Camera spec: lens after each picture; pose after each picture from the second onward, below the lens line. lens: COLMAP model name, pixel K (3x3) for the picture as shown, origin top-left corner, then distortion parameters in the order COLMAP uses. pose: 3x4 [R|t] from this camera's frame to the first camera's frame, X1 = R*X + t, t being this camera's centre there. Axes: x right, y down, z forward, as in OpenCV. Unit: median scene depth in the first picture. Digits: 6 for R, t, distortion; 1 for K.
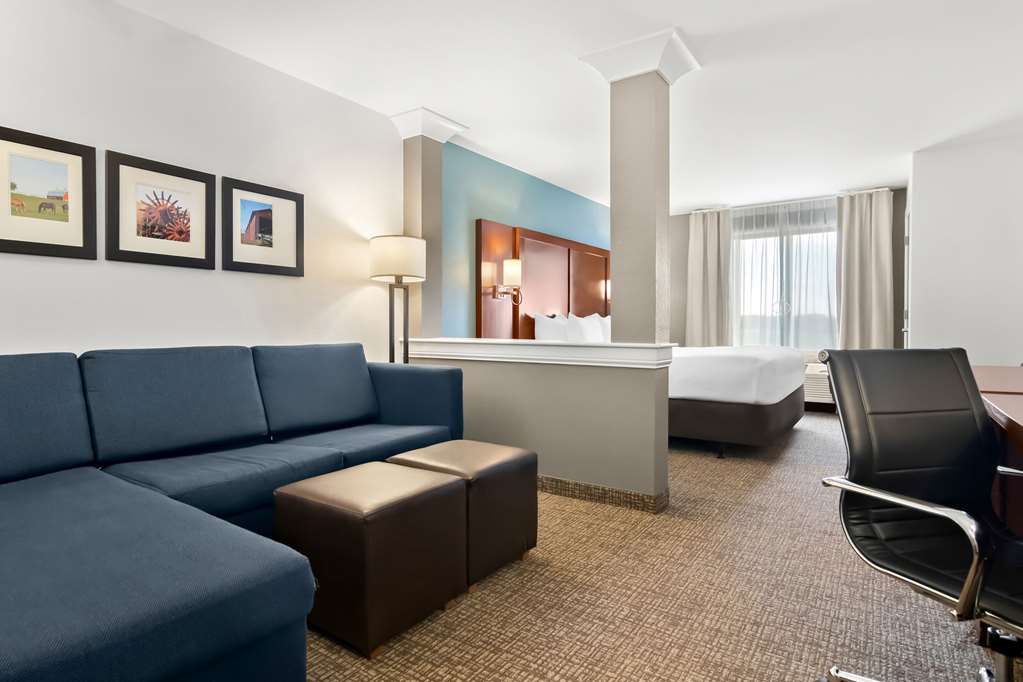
lens RADIAL K [[531.9, 0, 505.5], [0, 531.9, 337.3], [0, 0, 1]] dist [-0.003254, -0.001427]
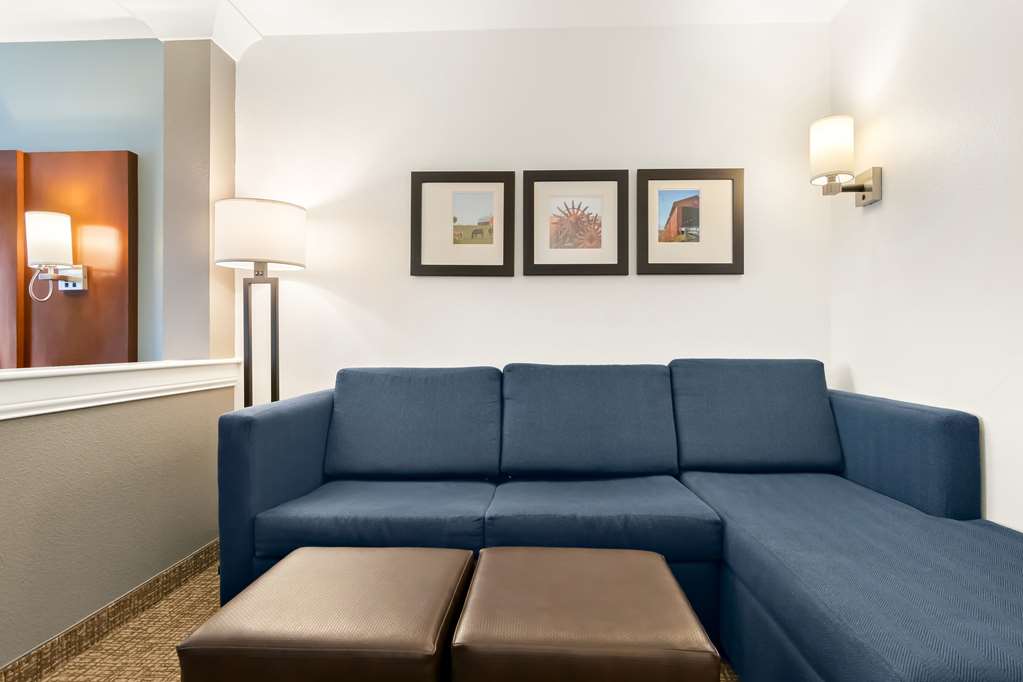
lens RADIAL K [[605.6, 0, 513.8], [0, 605.6, 325.2], [0, 0, 1]] dist [0.001925, 0.000138]
pose [[0.545042, -0.017237, -0.838231, 0.211429], [-0.017508, 0.999337, -0.031934, -0.008064], [0.838226, 0.032081, 0.544379, 0.302773]]
